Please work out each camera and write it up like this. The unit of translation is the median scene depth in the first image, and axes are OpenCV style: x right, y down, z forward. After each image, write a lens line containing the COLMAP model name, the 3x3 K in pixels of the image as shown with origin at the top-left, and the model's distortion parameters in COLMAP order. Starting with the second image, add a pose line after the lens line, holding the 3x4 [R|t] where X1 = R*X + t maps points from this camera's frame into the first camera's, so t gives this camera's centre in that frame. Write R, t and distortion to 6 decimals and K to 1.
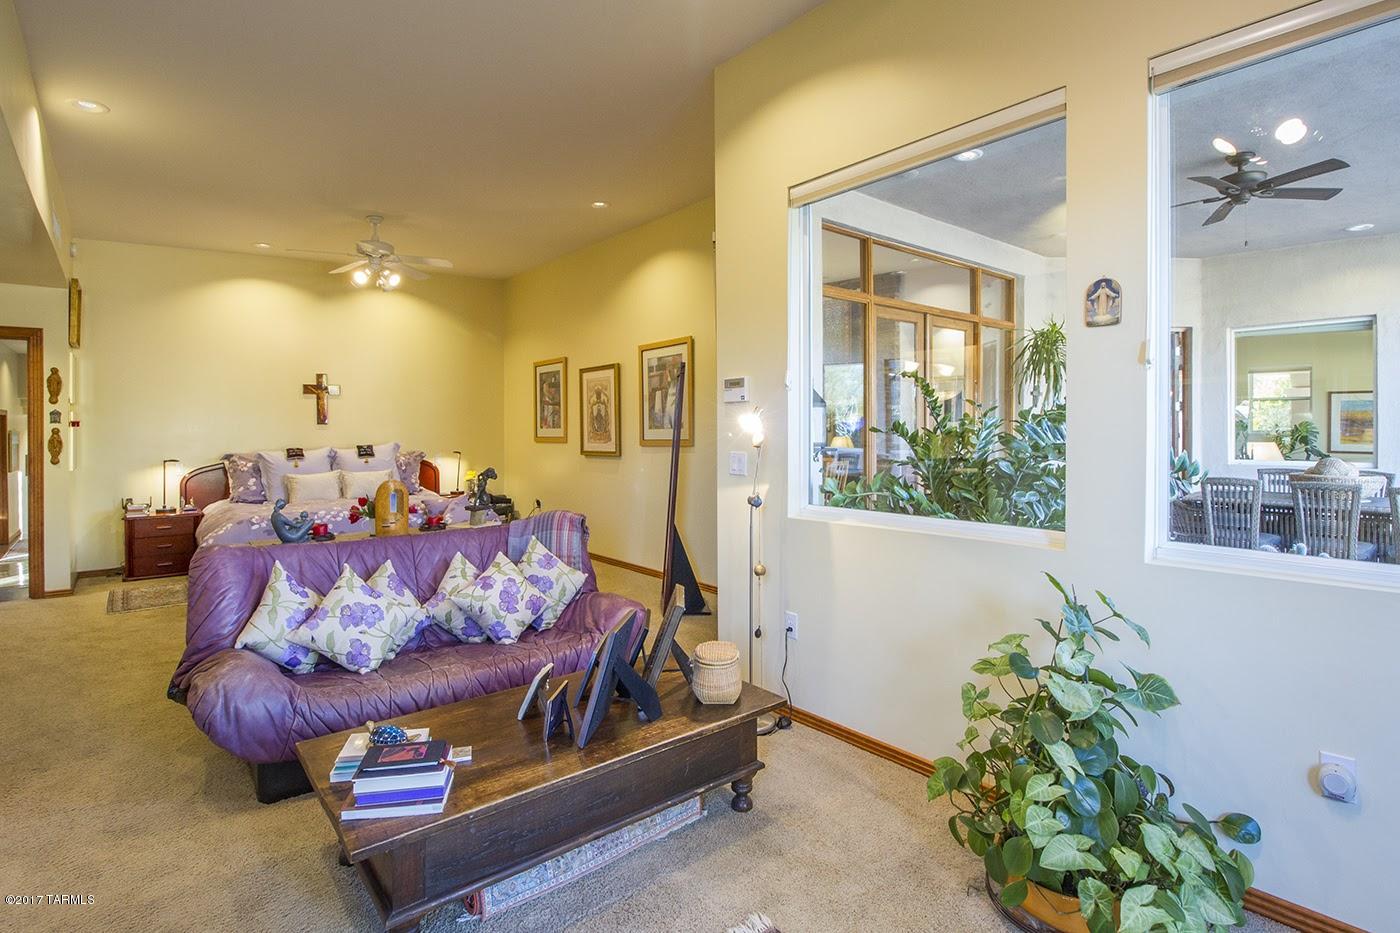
lens RADIAL K [[664.3, 0, 703.6], [0, 664.3, 459.5], [0, 0, 1]] dist [-0.003249, -0.001333]
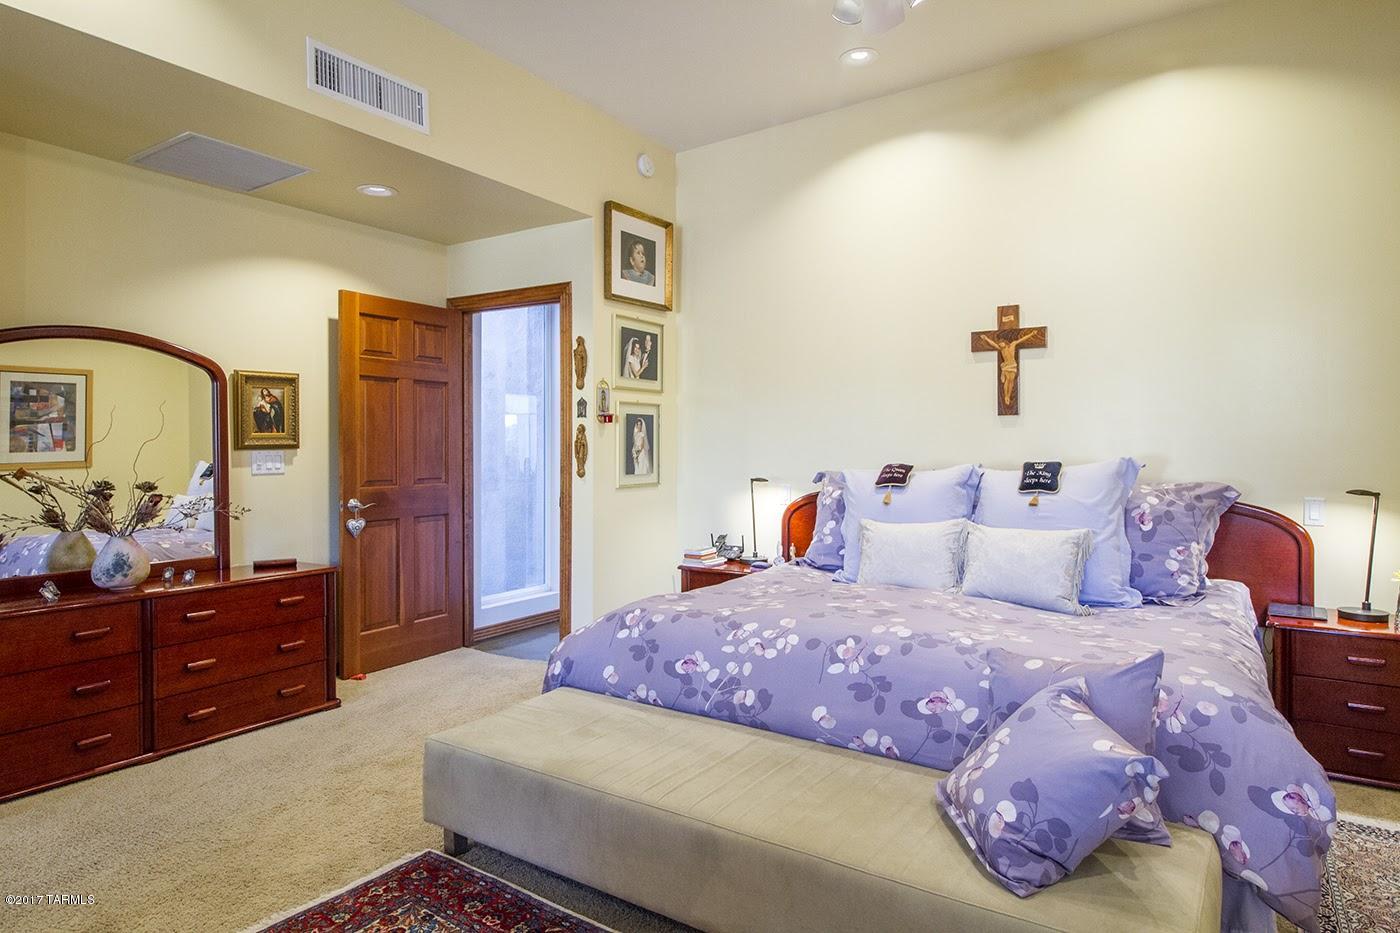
lens RADIAL K [[833.4, 0, 700.0], [0, 833.4, 466.5], [0, 0, 1]] dist [-0.002657, -0.003738]
pose [[0.282481, 0.029383, -0.958823, -0.086428], [-0.045510, 0.998816, 0.017201, -0.019059], [0.958193, 0.038777, 0.283483, 0.682718]]
